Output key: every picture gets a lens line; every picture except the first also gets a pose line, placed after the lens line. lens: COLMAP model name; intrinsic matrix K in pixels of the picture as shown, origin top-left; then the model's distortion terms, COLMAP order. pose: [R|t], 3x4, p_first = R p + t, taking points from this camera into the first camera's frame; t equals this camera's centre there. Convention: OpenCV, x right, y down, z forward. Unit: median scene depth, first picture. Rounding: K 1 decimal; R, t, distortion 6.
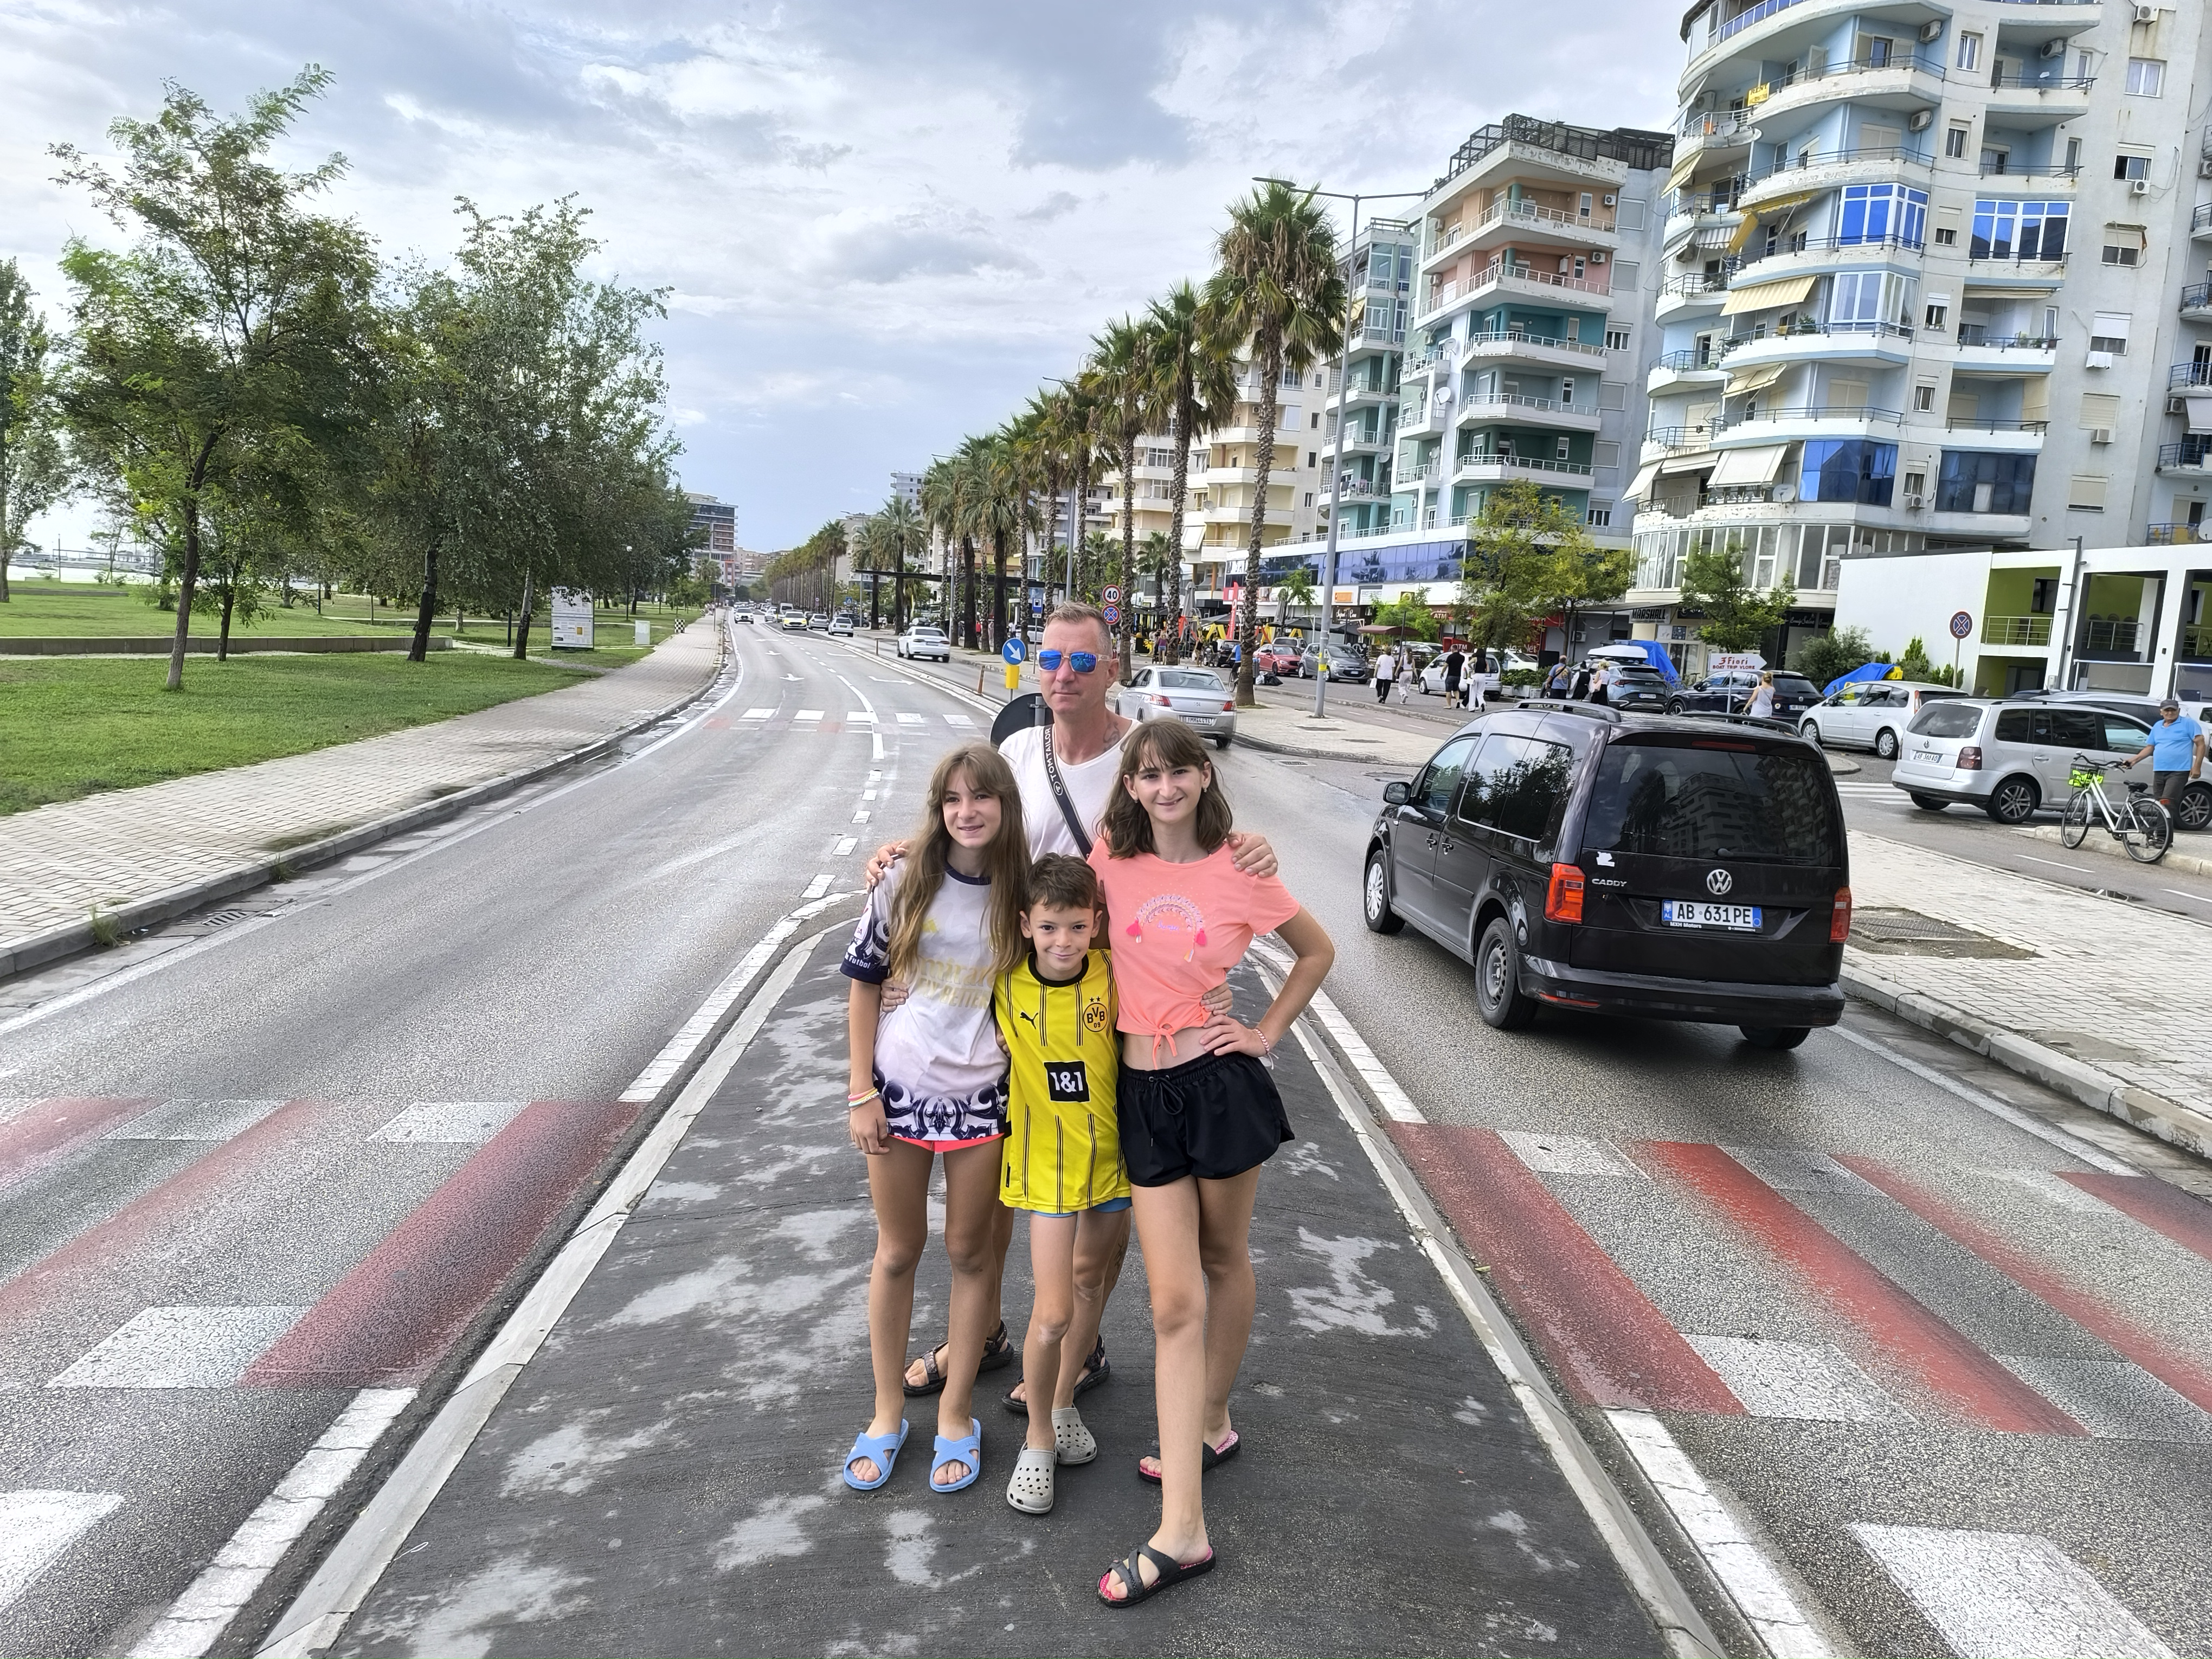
lens RADIAL K [[1484.0, 0, 1106.0], [0, 1484.0, 829.5], [0, 0, 1]] dist [-0.069681, 0.000174]
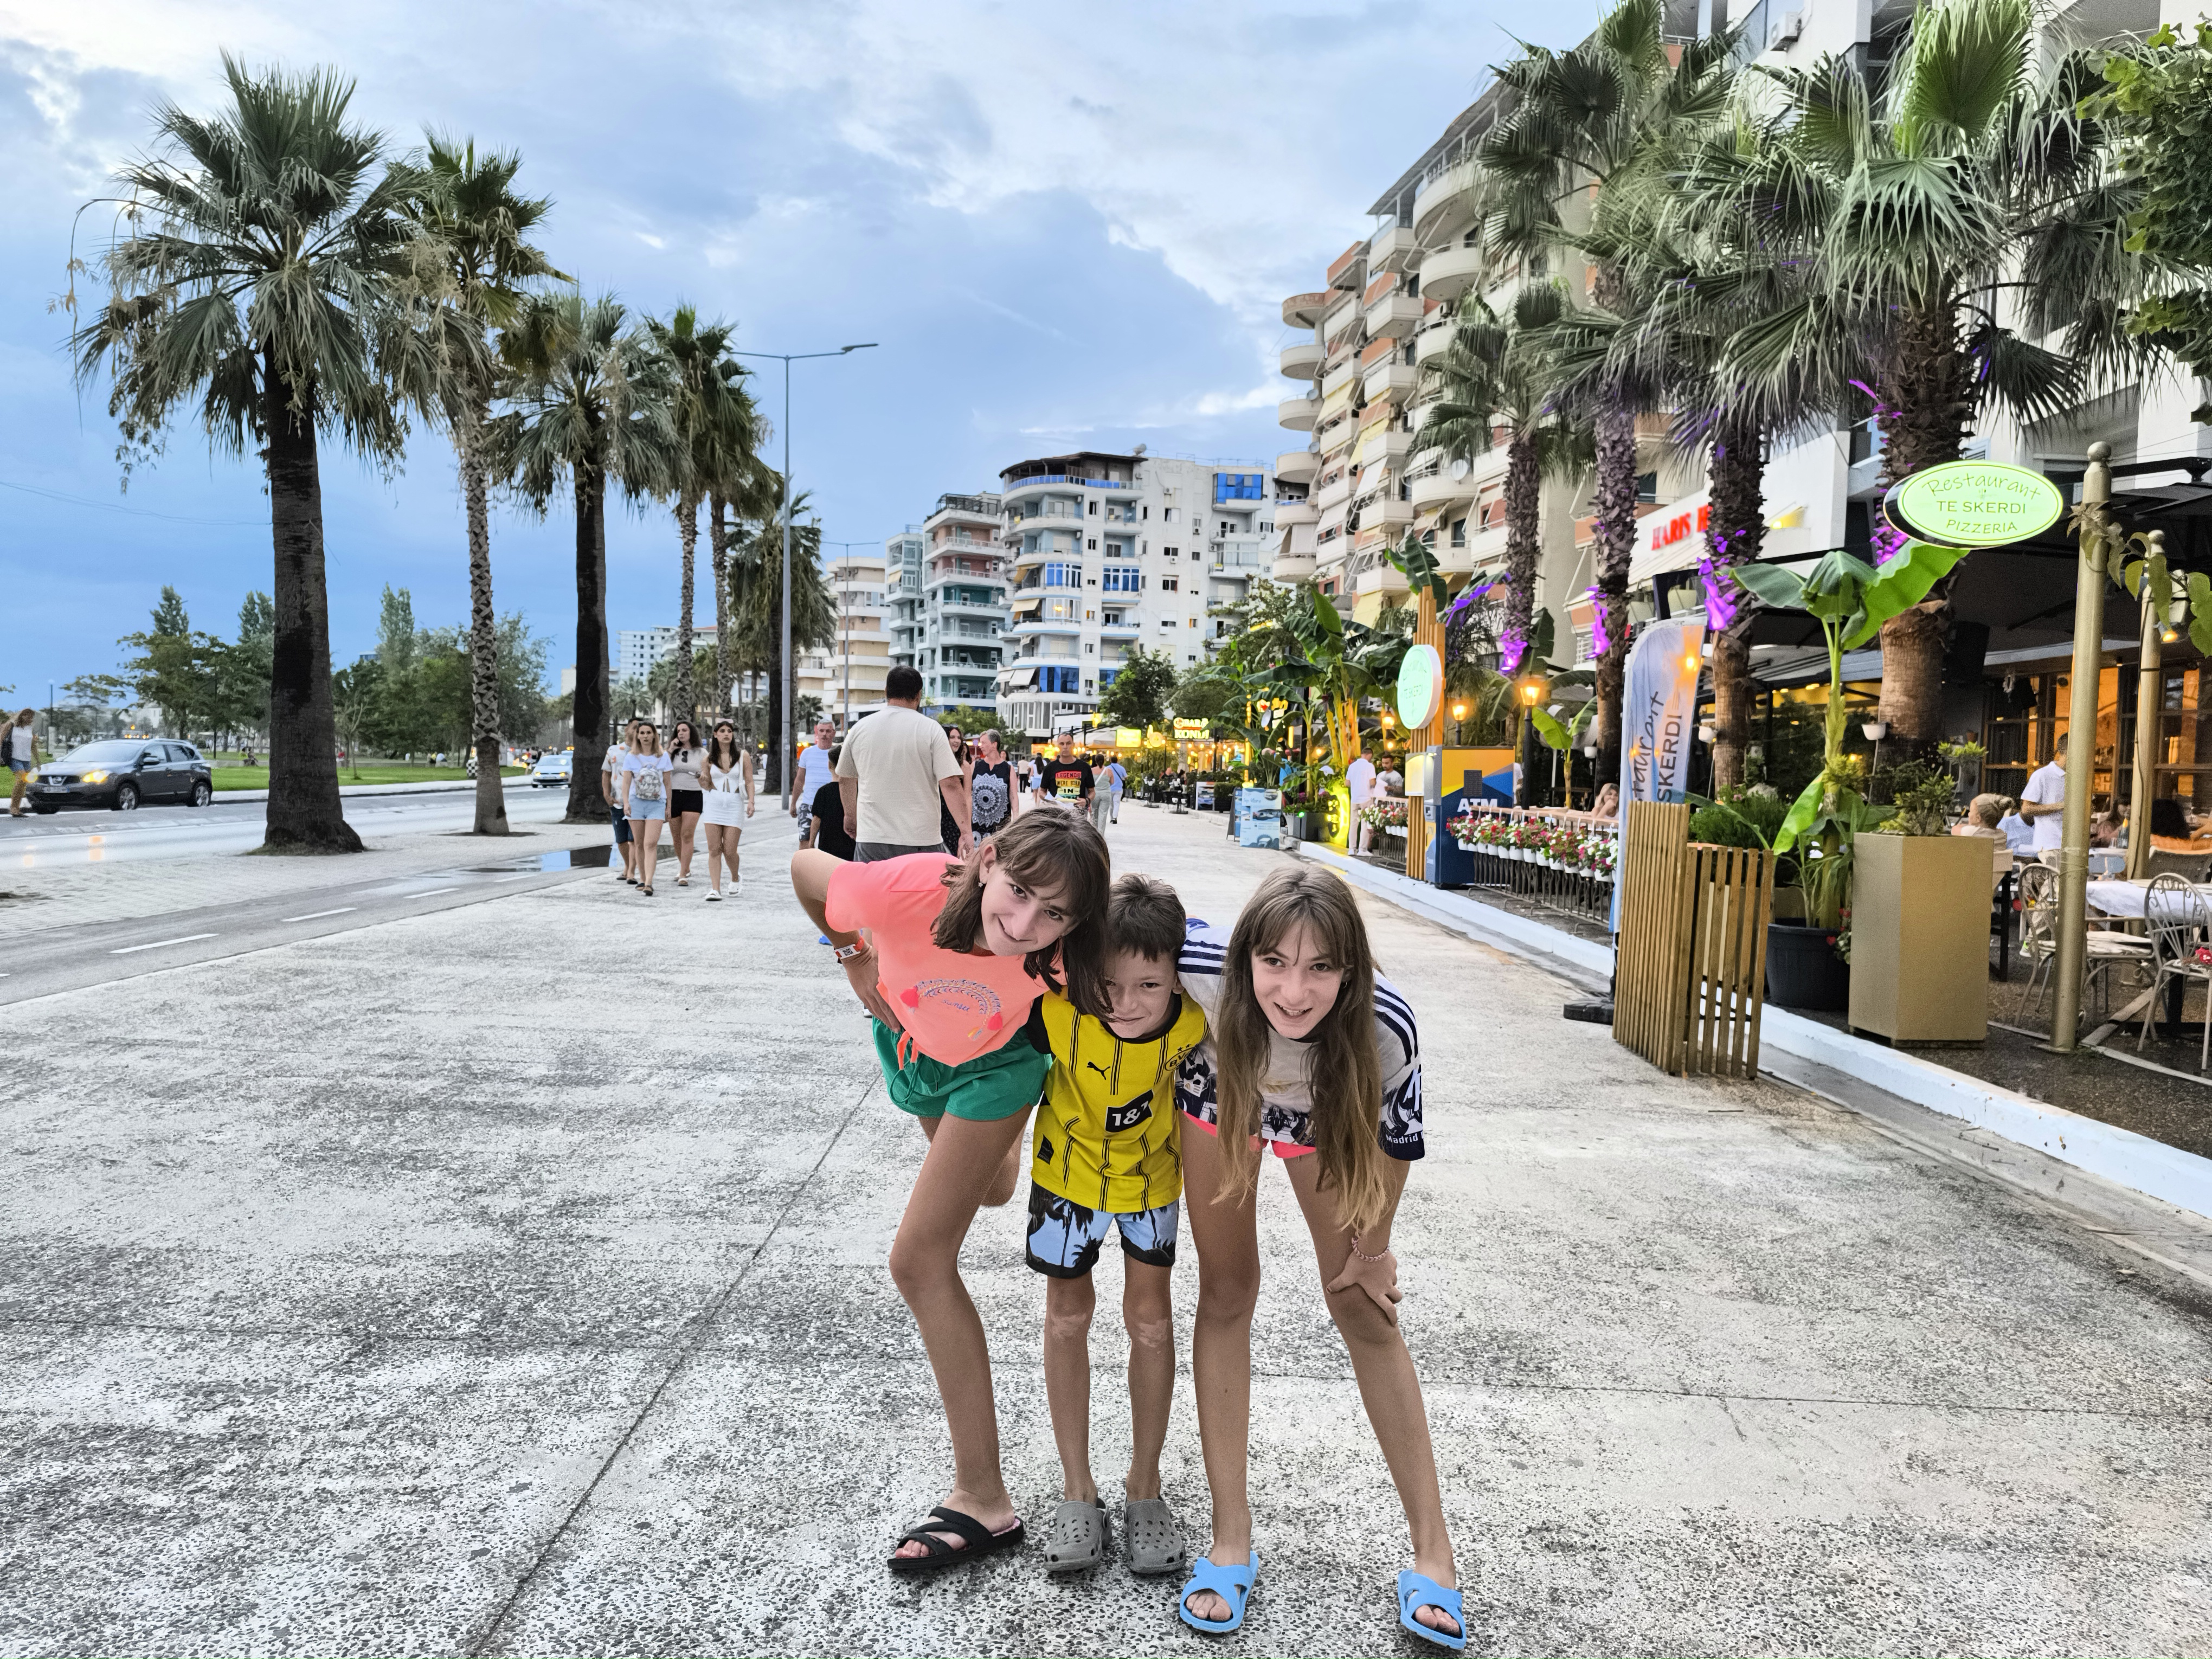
lens RADIAL K [[1603.6, 0, 1106.0], [0, 1603.6, 829.5], [0, 0, 1]] dist [0.113918, -0.237589]
pose [[0.985814, -0.012887, 0.167347, 0.145348], [0.029649, 0.994739, -0.098054, 0.254177], [-0.165203, 0.101625, 0.981010, -1.545885]]
